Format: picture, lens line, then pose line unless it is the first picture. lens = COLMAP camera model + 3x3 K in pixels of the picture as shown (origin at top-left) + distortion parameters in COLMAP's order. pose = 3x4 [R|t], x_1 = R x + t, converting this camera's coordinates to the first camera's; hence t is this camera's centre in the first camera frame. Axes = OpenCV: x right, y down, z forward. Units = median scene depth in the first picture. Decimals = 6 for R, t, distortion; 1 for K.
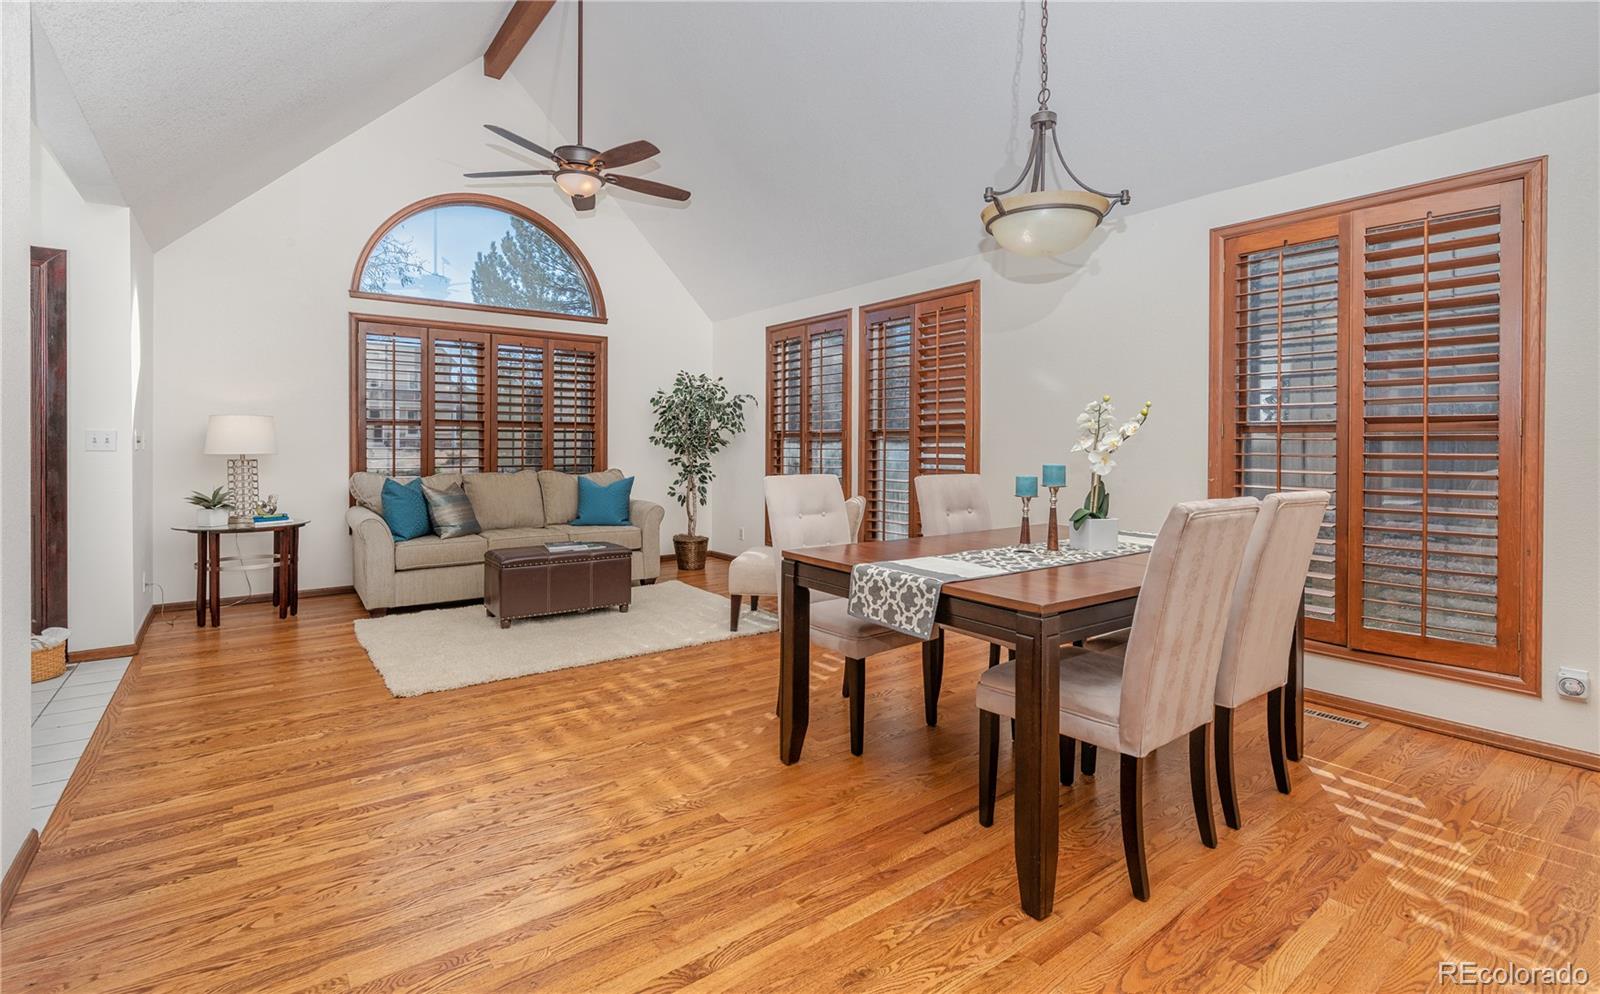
lens RADIAL K [[728.4, 0, 801.6], [0, 728.4, 450.2], [0, 0, 1]] dist [0.001817, 0.000182]
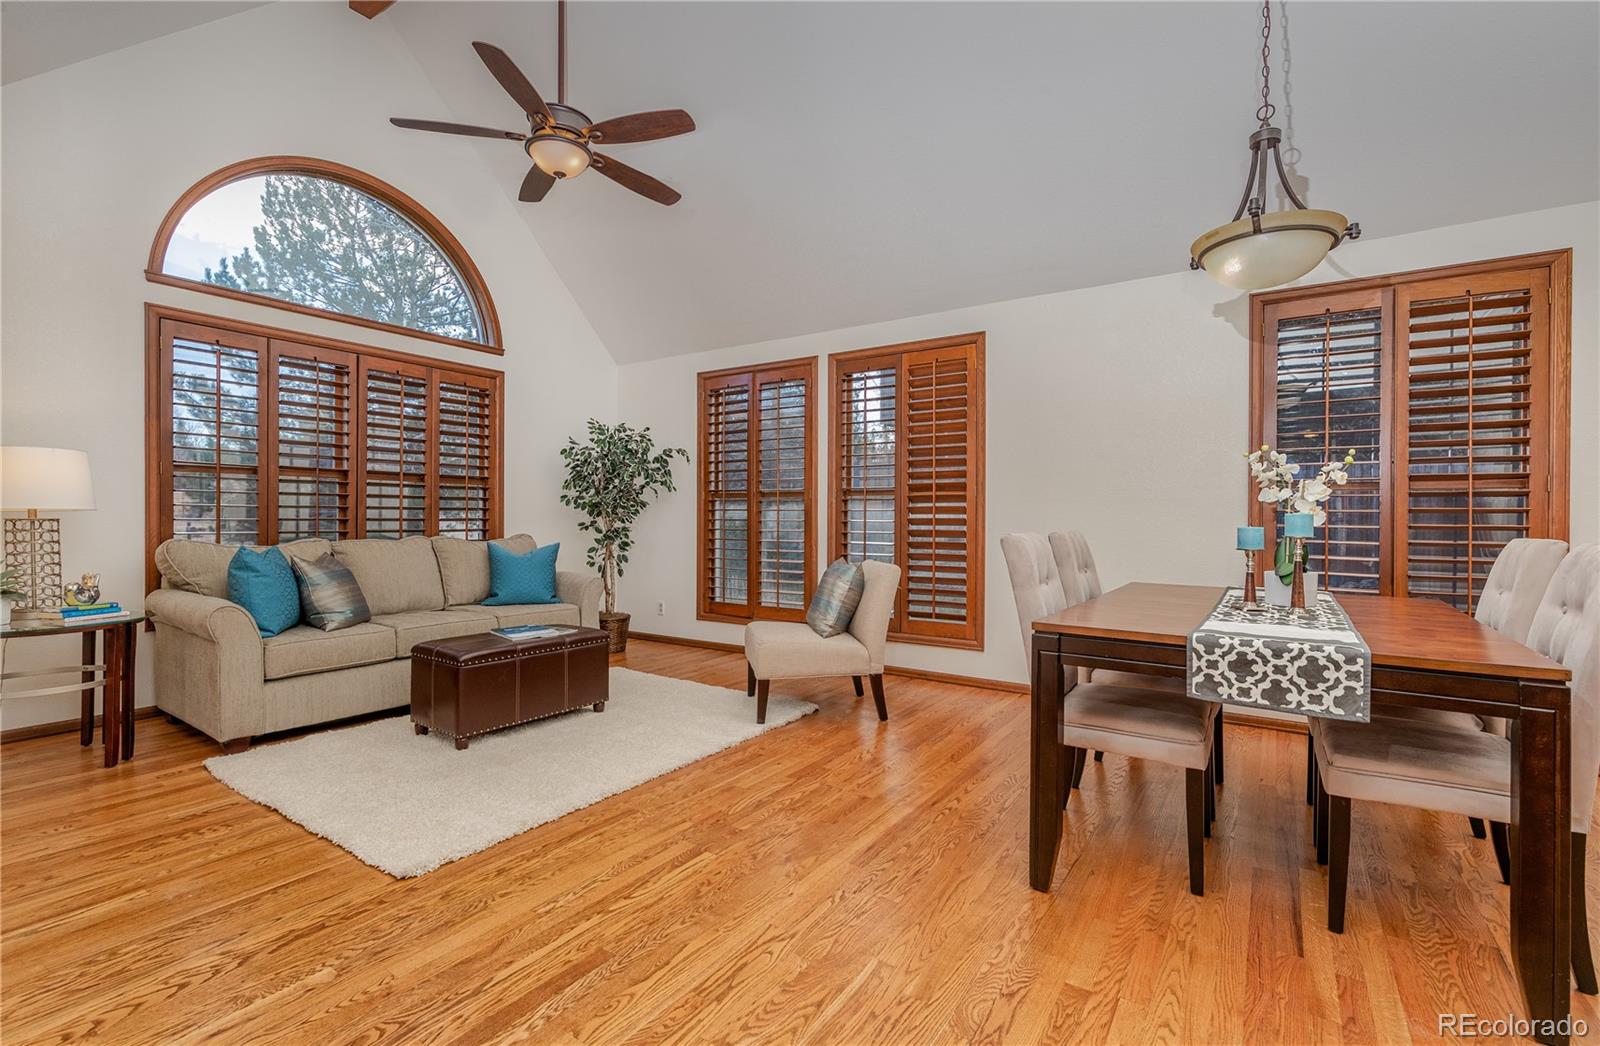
lens RADIAL K [[711.9, 0, 799.7], [0, 711.9, 521.0], [0, 0, 1]] dist [0.002099, -0.000609]
pose [[0.945161, -0.000151, 0.326604, -0.275338], [0.000775, 0.999998, -0.001778, 0.015470], [-0.326603, 0.001934, 0.945160, 0.186085]]
